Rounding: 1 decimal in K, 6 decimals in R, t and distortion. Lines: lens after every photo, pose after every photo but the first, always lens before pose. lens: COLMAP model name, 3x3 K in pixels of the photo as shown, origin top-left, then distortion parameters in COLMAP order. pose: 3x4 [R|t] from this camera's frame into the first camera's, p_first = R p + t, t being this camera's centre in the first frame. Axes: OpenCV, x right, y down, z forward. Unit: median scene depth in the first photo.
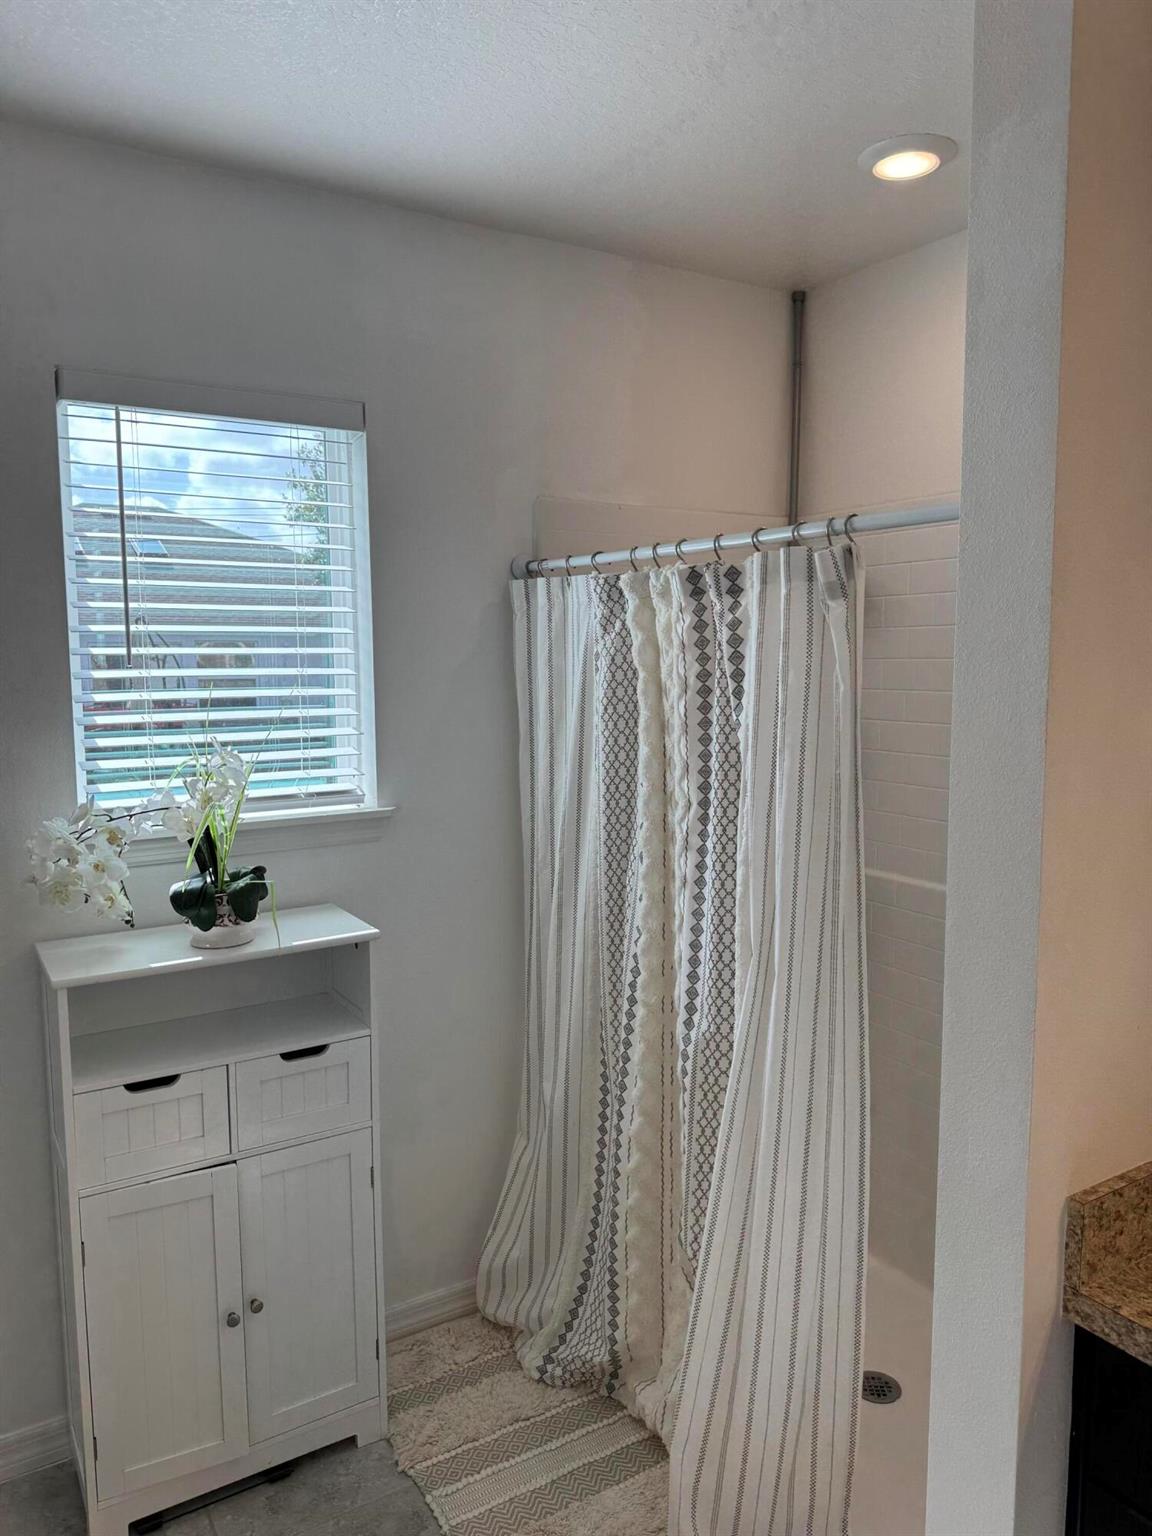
lens RADIAL K [[1095.7, 0, 577.0], [0, 1095.7, 775.7], [0, 0, 1]] dist [-0.004143, -0.007484]
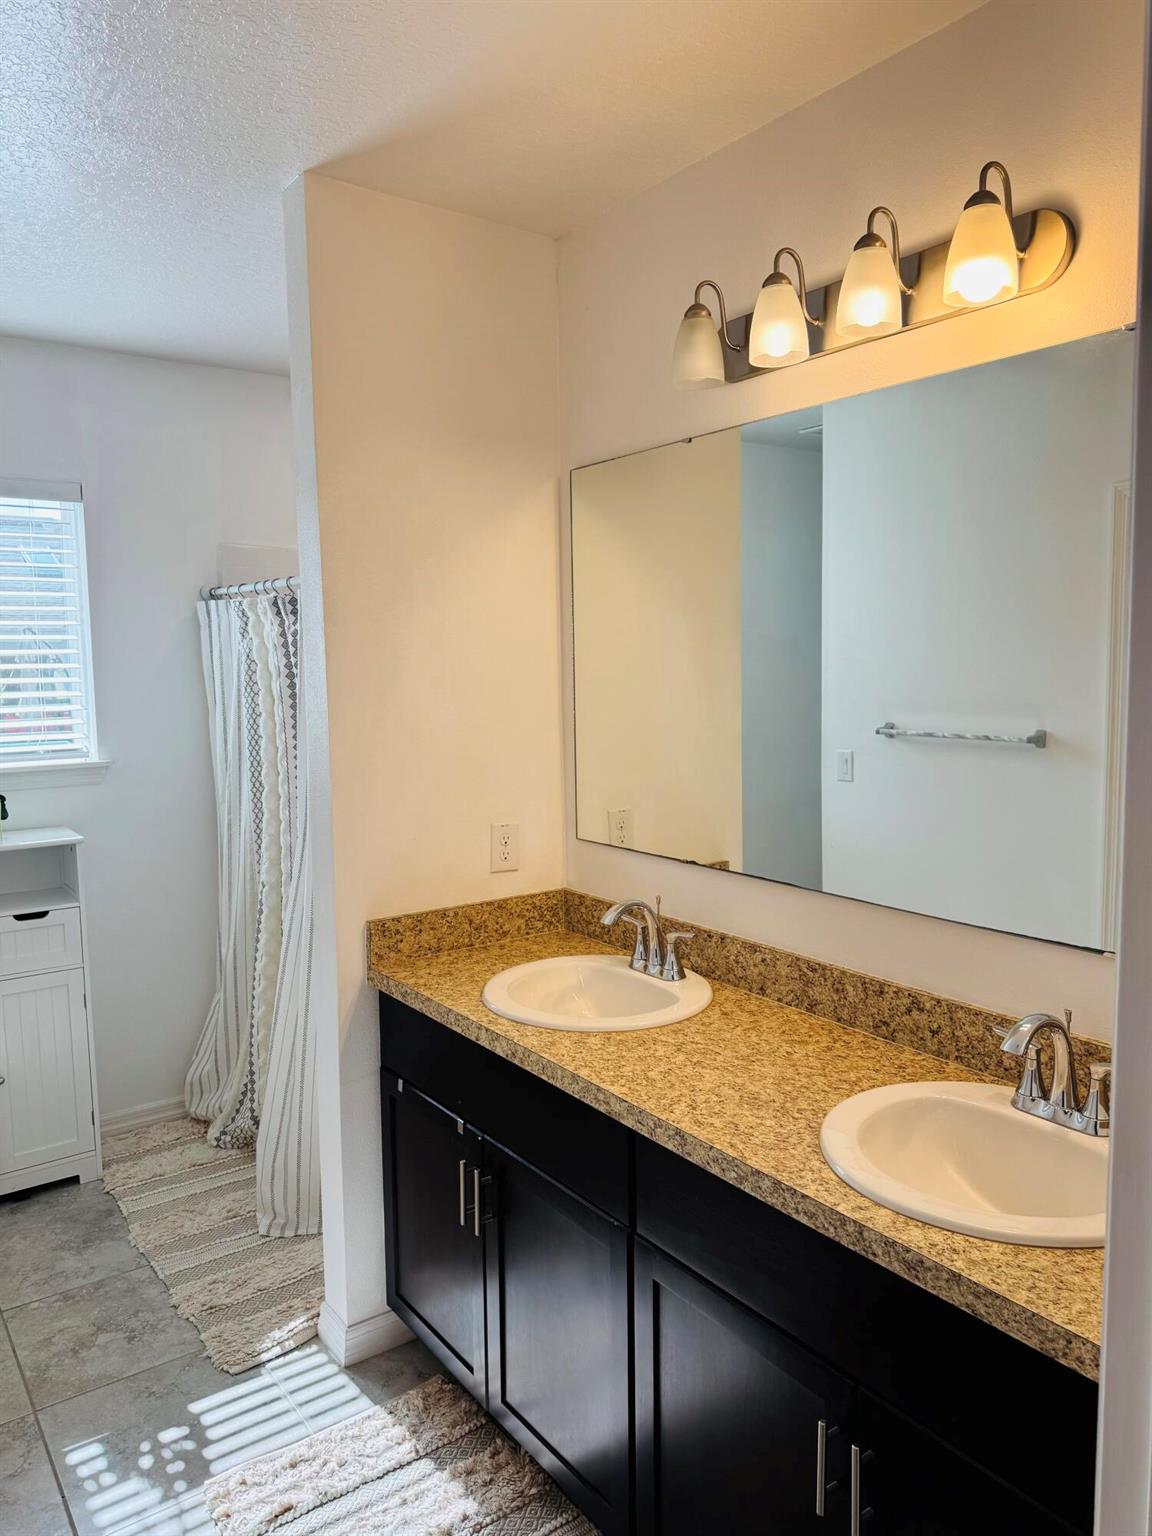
lens RADIAL K [[1095.7, 0, 575.5], [0, 1095.7, 759.7], [0, 0, 1]] dist [-0.004143, -0.007484]
pose [[0.996027, -0.022696, 0.086115, 0.345803], [0.023684, 0.999665, -0.010465, 0.062837], [-0.085849, 0.012463, 0.996230, -0.535698]]
